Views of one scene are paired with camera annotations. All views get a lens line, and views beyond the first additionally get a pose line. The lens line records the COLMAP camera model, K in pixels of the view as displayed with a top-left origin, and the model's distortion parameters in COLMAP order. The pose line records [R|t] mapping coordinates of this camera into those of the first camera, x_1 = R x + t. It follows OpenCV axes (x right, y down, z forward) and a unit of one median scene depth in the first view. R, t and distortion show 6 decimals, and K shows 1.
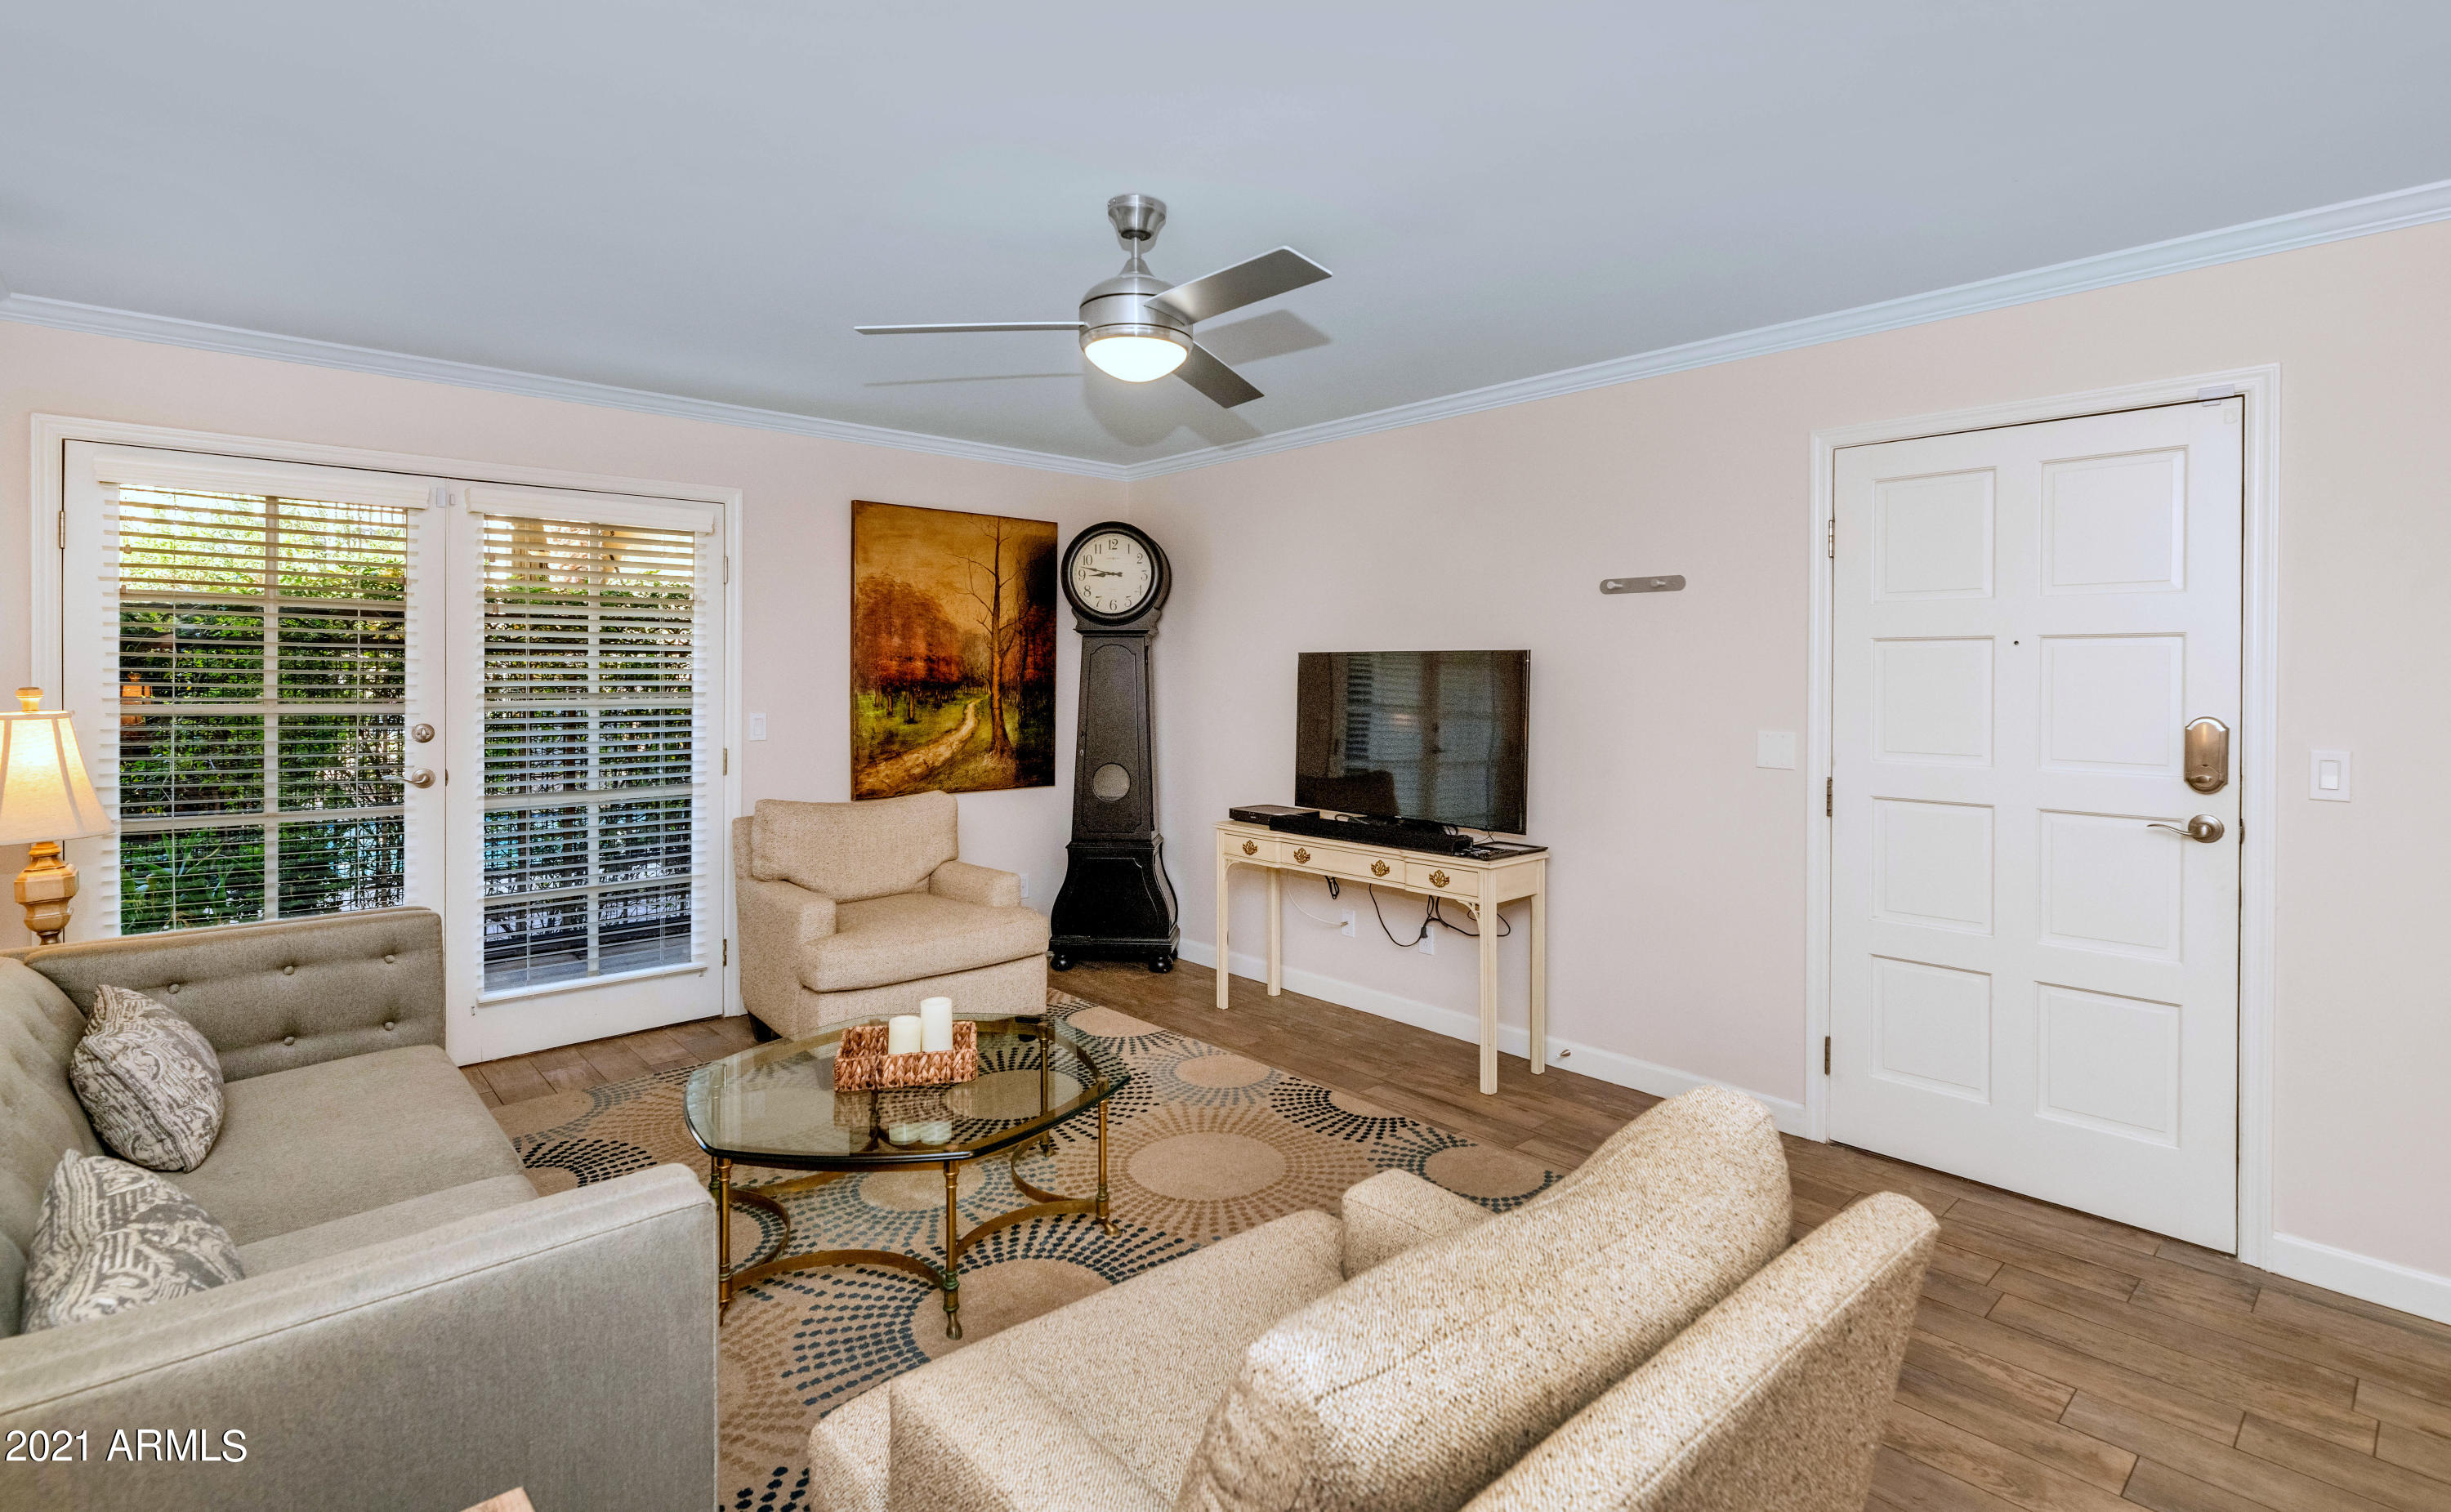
lens RADIAL K [[1137.9, 0, 1240.3], [0, 1137.9, 678.0], [0, 0, 1]] dist [-0.001582, -0.000420]
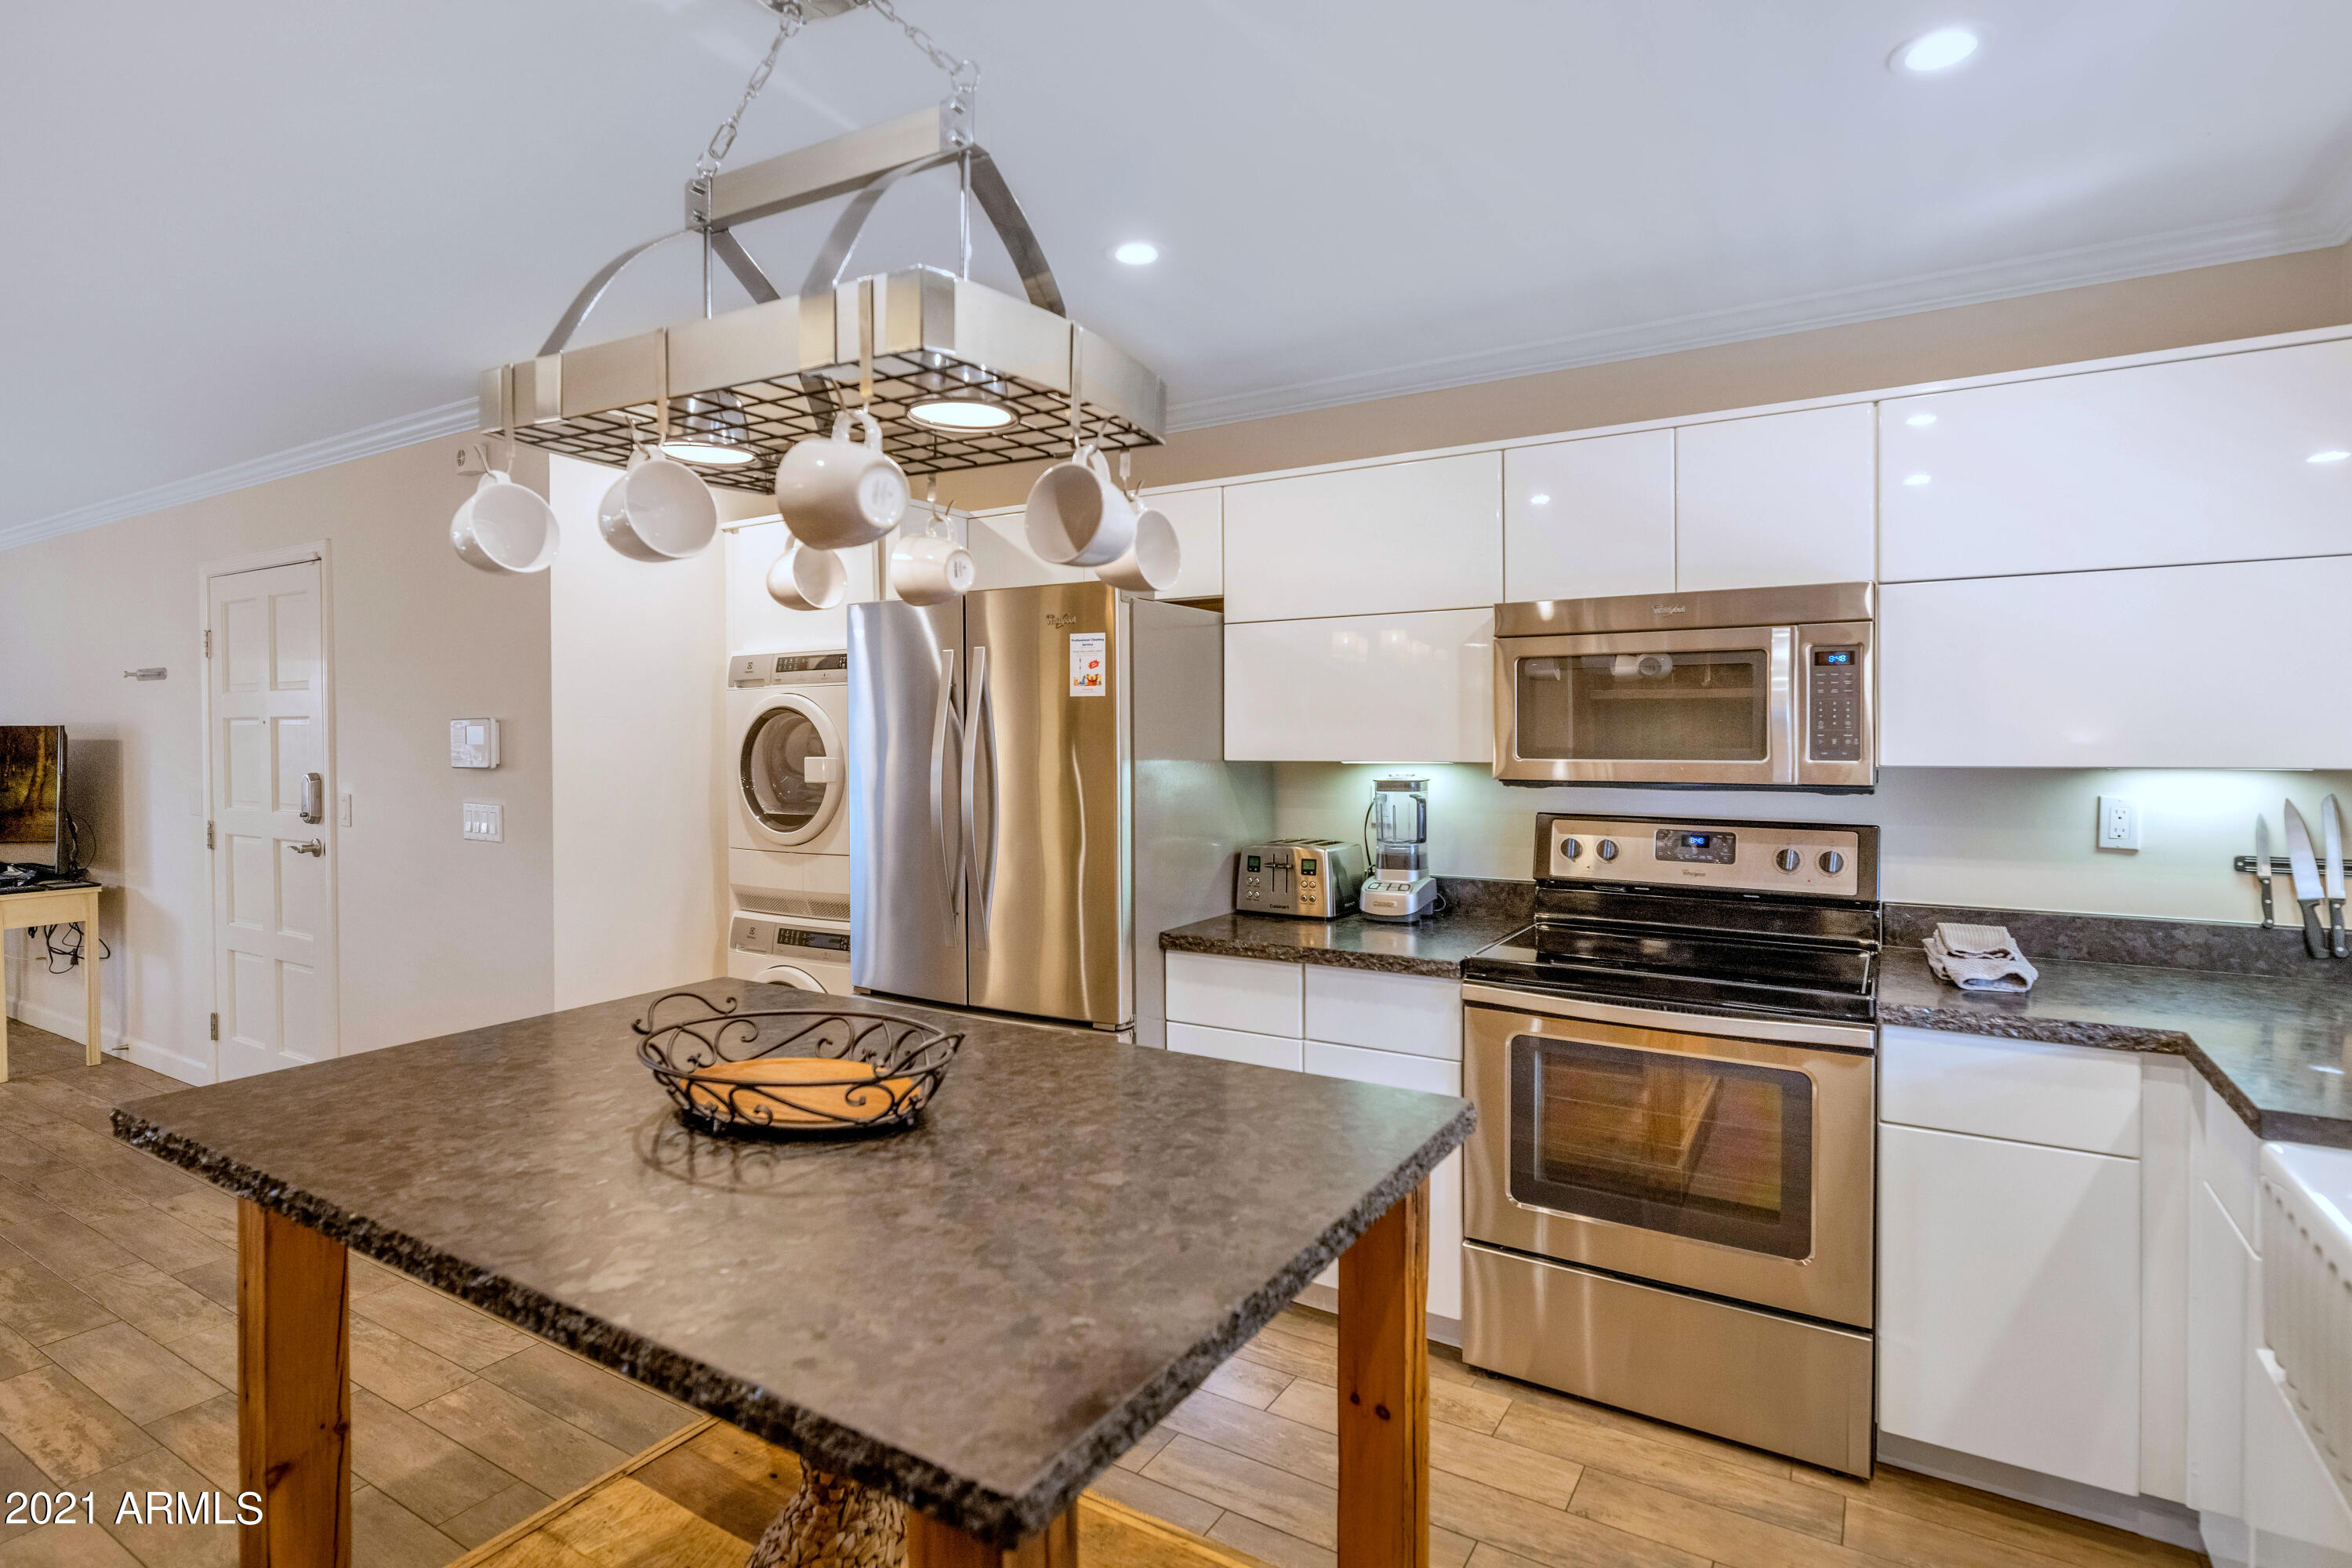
lens RADIAL K [[1142.6, 0, 1175.4], [0, 1142.6, 742.4], [0, 0, 1]] dist [0.000122, 0.000319]
pose [[0.960942, -0.011832, 0.276497, 0.950640], [0.009659, 0.999911, 0.009219, -0.005348], [-0.276581, -0.006188, 0.960971, -0.472223]]
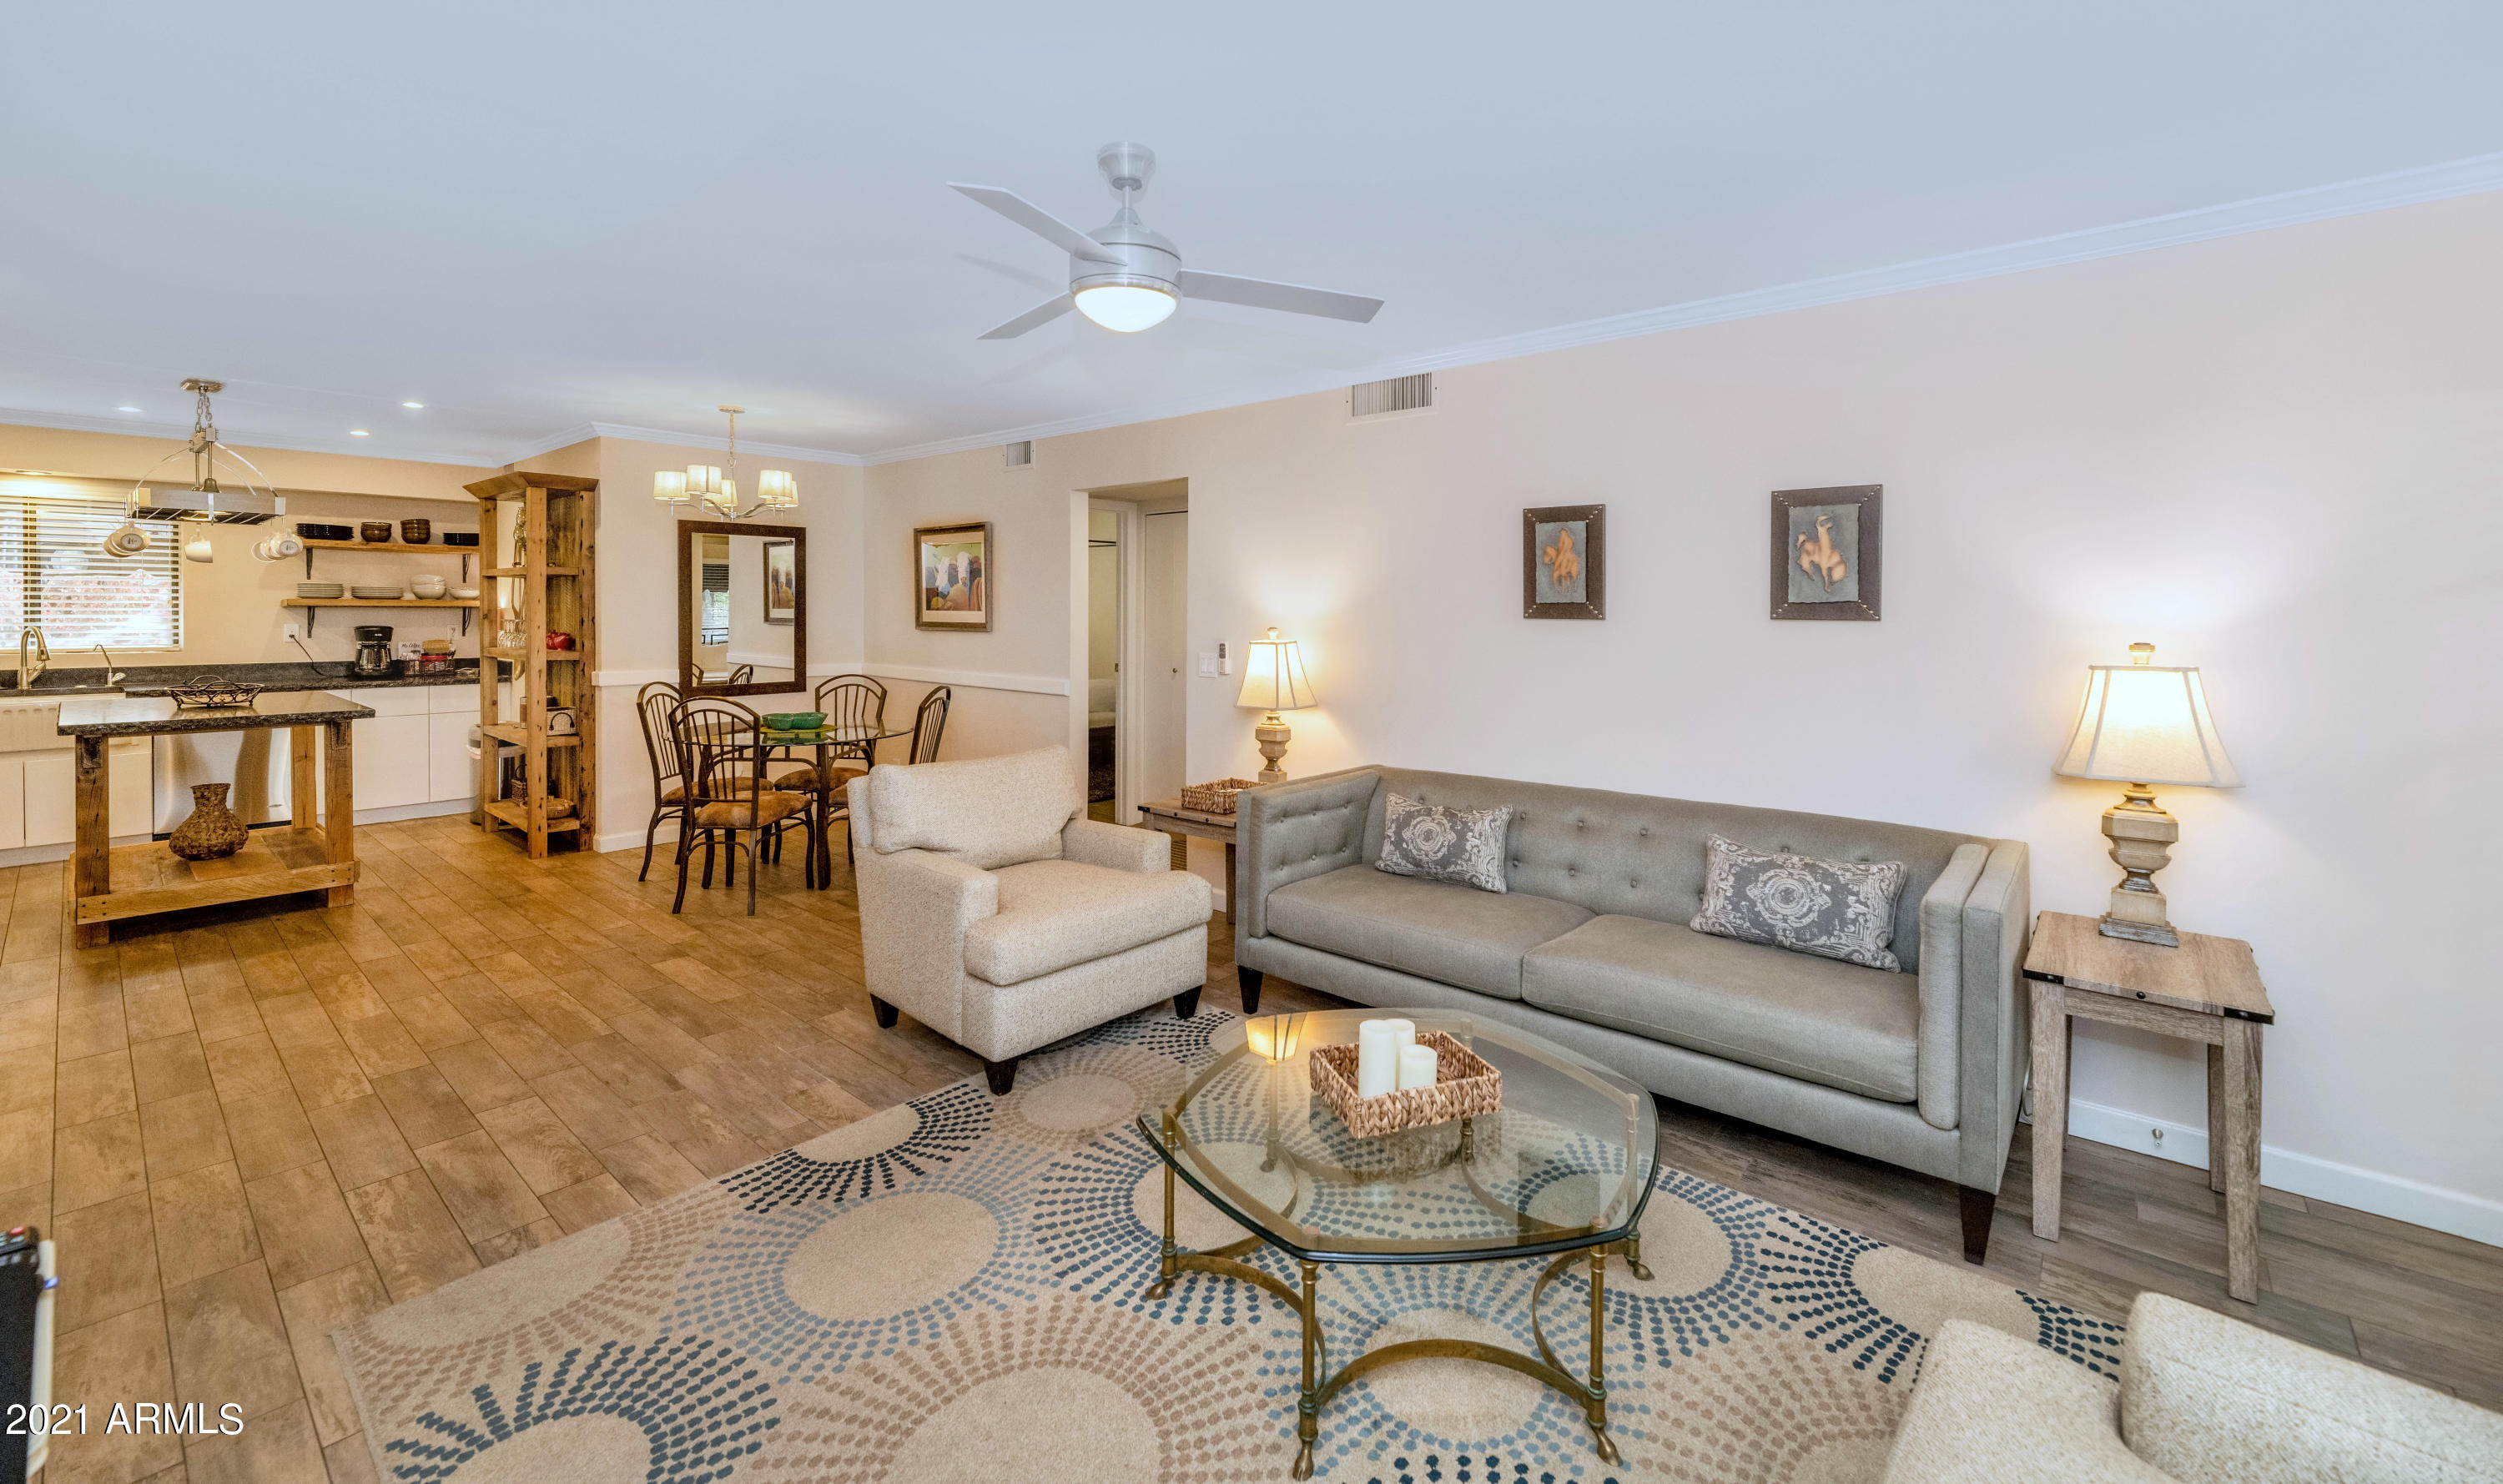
lens RADIAL K [[1025.0, 0, 1253.9], [0, 1025.0, 611.3], [0, 0, 1]] dist [0.002656, 0.000147]
pose [[-0.994083, -0.009609, -0.108195, -0.060972], [-0.010076, 0.999942, 0.003770, -0.010604], [0.108153, 0.004838, -0.994122, 1.116056]]
